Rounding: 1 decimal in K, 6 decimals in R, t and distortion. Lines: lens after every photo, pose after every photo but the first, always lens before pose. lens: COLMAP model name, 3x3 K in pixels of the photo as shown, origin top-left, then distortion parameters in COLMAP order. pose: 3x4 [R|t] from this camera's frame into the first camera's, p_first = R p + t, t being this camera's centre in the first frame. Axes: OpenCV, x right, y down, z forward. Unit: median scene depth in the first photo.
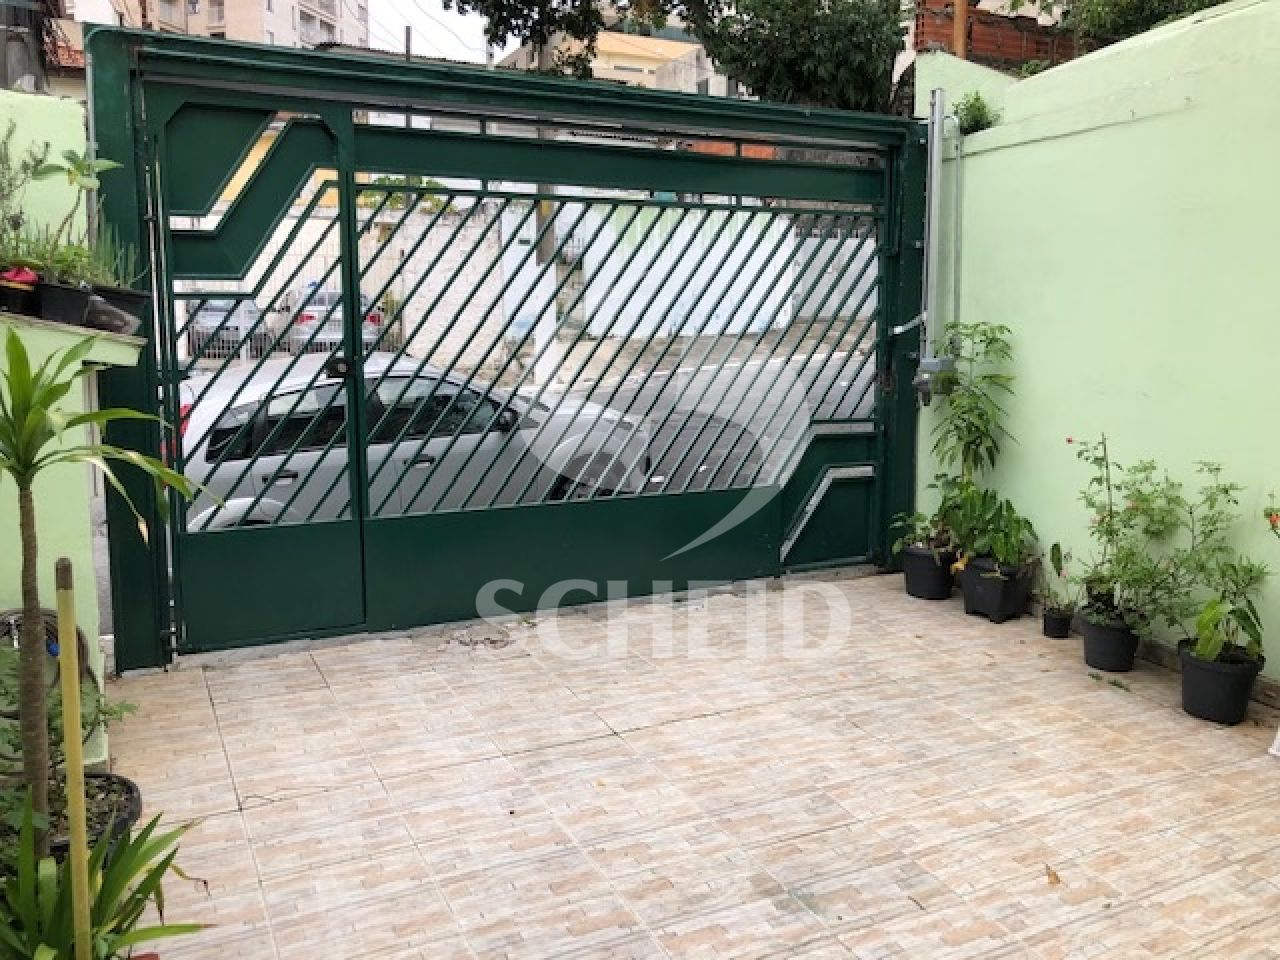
lens RADIAL K [[1060.7, 0, 642.1], [0, 1060.7, 453.0], [0, 0, 1]] dist [-0.005365, 0.011811]
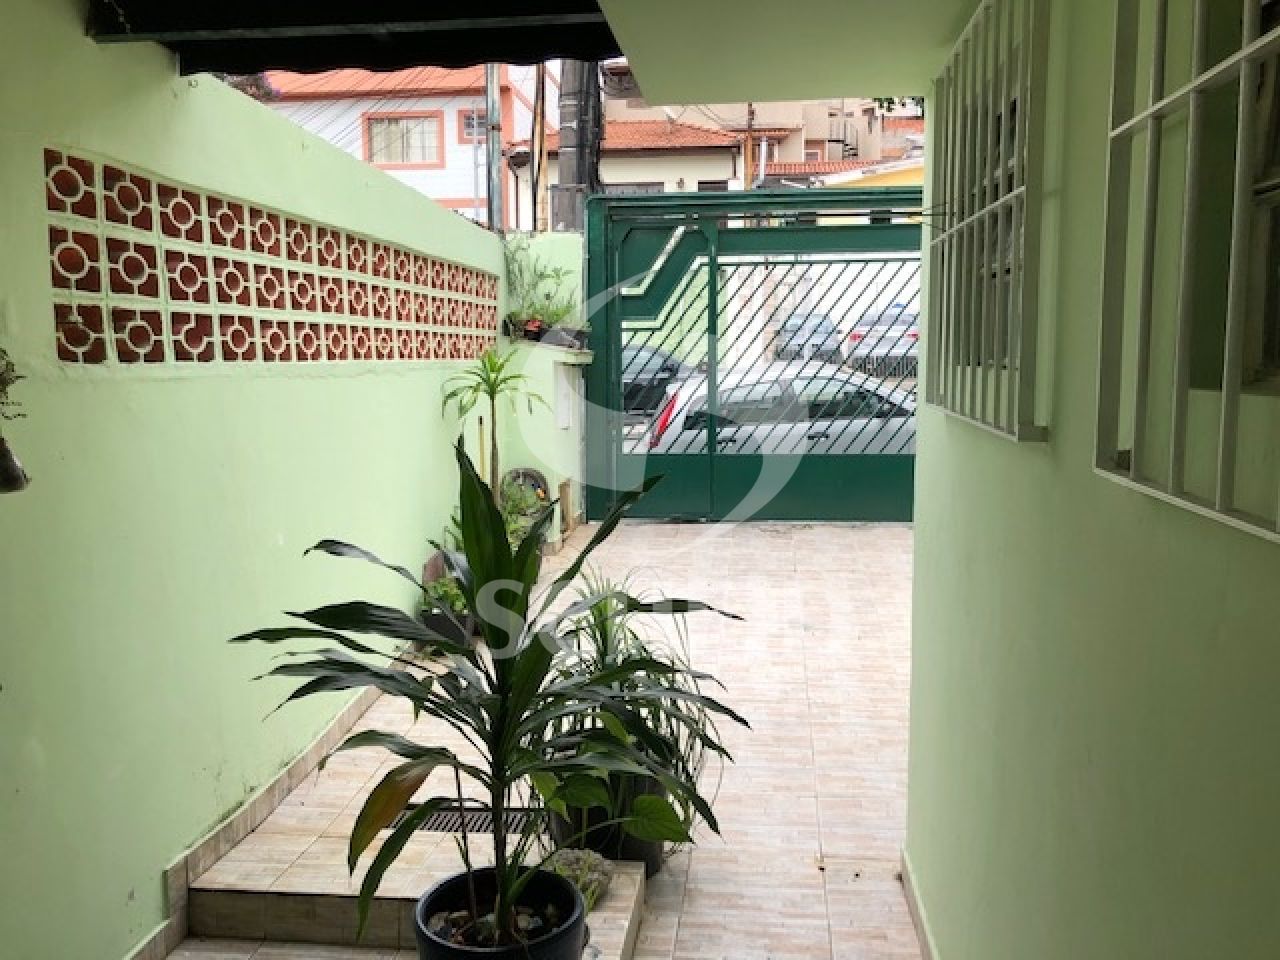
lens RADIAL K [[1055.7, 0, 640.0], [0, 1055.7, 480.0], [0, 0, 1]] dist [0.035564, -0.056029]
pose [[0.830577, 0.057402, -0.553937, 0.624030], [-0.051745, 0.998325, 0.025864, 0.068403], [0.554494, 0.007182, 0.832156, -0.539979]]
